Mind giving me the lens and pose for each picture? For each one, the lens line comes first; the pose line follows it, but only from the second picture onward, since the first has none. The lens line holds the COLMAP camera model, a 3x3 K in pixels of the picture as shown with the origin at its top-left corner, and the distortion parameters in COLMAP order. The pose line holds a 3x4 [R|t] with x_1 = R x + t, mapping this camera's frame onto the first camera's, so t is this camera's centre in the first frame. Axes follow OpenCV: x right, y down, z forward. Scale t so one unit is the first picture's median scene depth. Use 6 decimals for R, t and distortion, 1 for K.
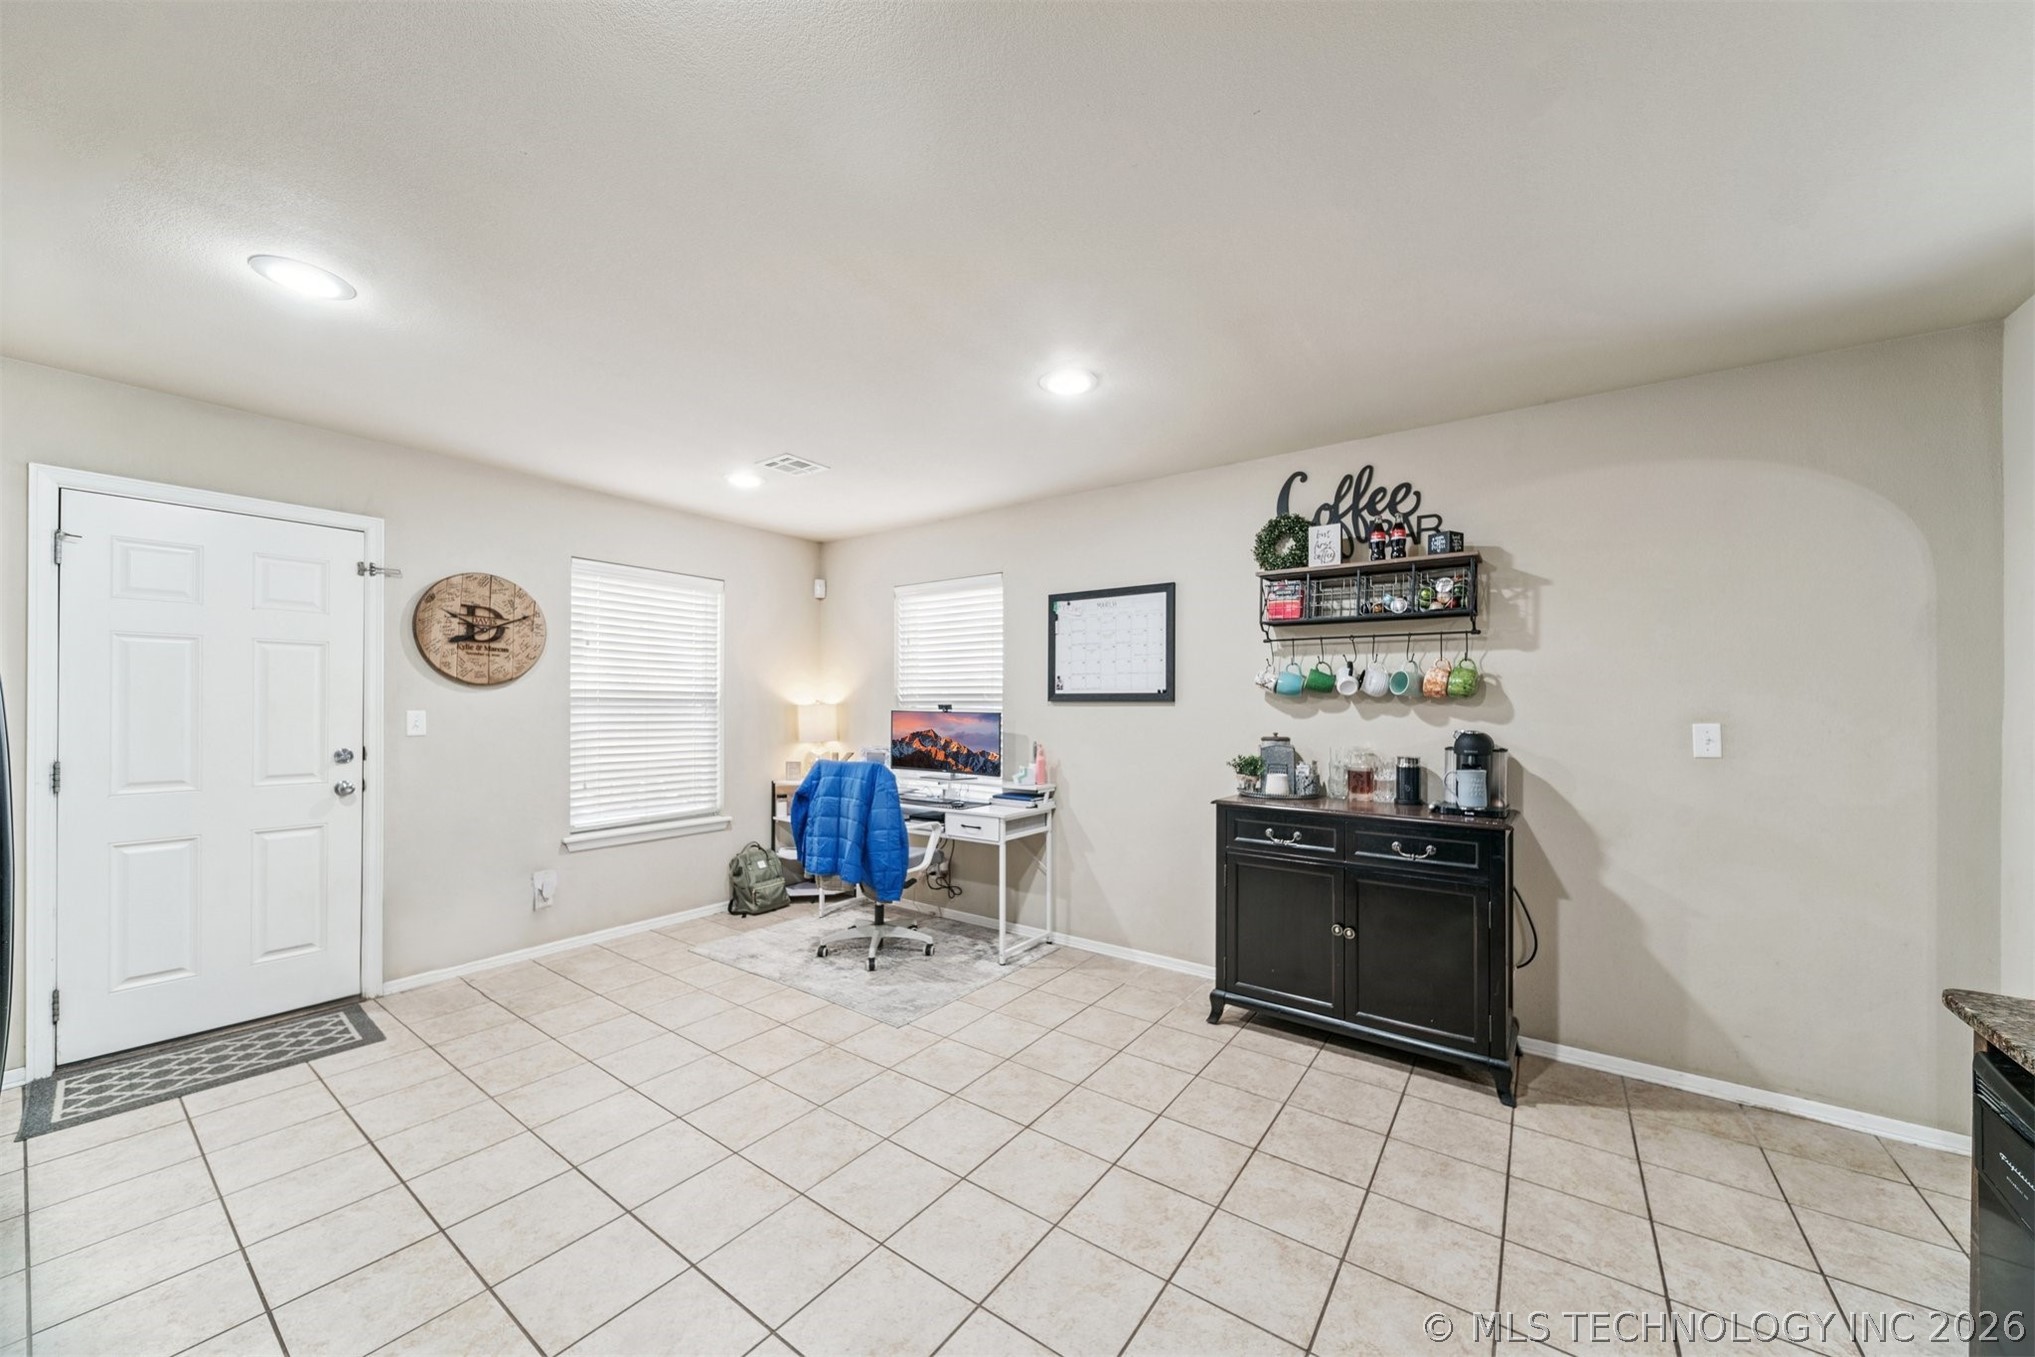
lens RADIAL K [[728.1, 0, 1022.8], [0, 728.1, 696.3], [0, 0, 1]] dist [-0.002243, -0.000112]
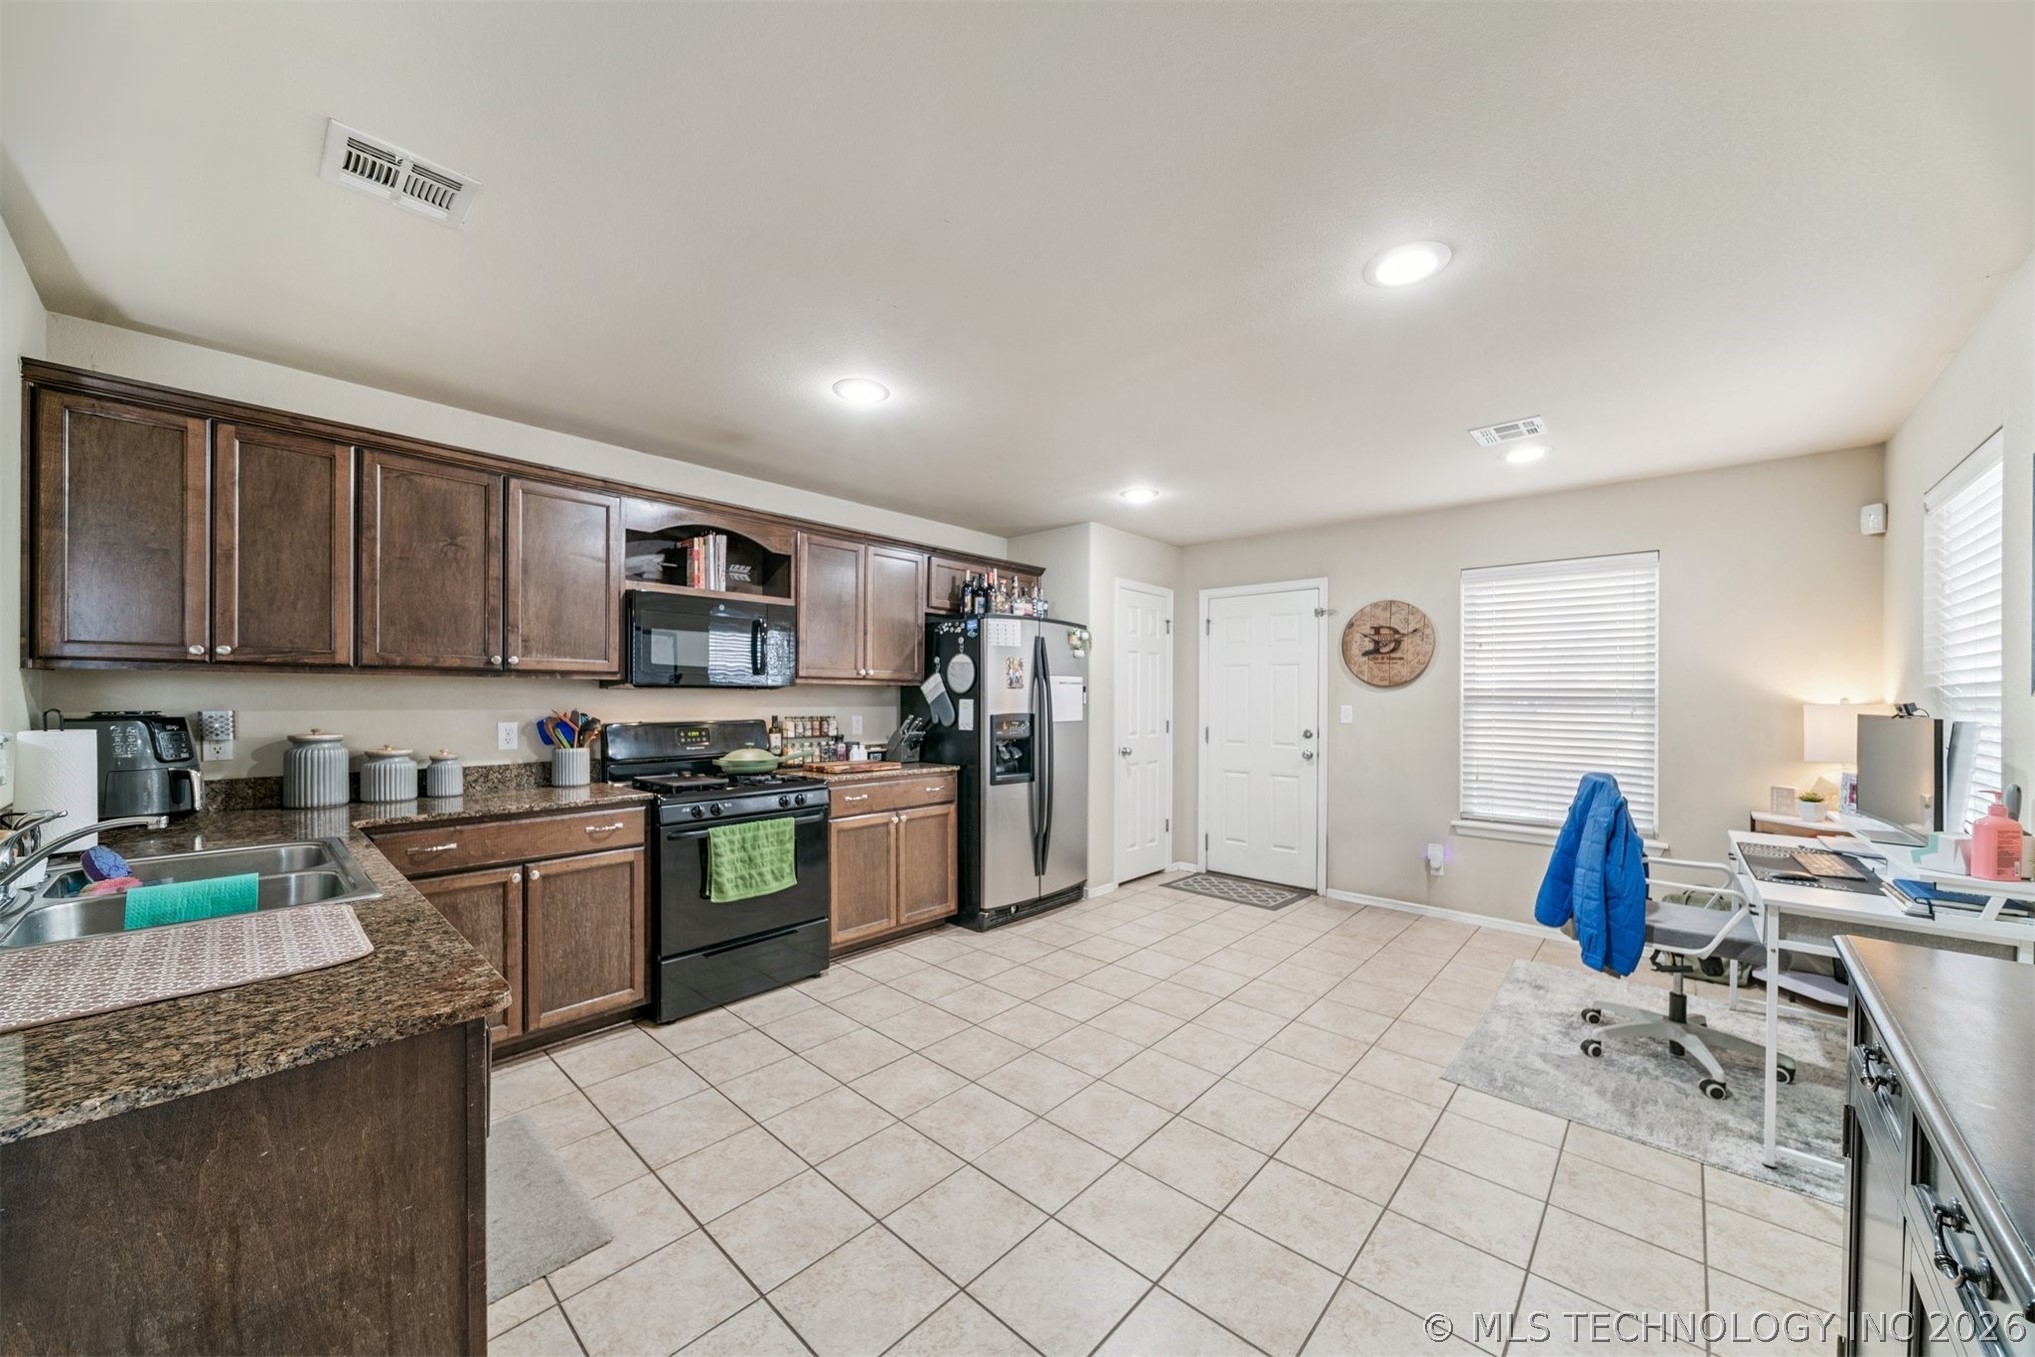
lens RADIAL K [[728.1, 0, 1024.4], [0, 728.1, 693.1], [0, 0, 1]] dist [-0.002243, -0.000112]
pose [[-0.119875, -0.010946, -0.992729, 0.629361], [0.003118, 0.999930, -0.011402, 0.008690], [0.992784, -0.004463, -0.119833, 0.523203]]
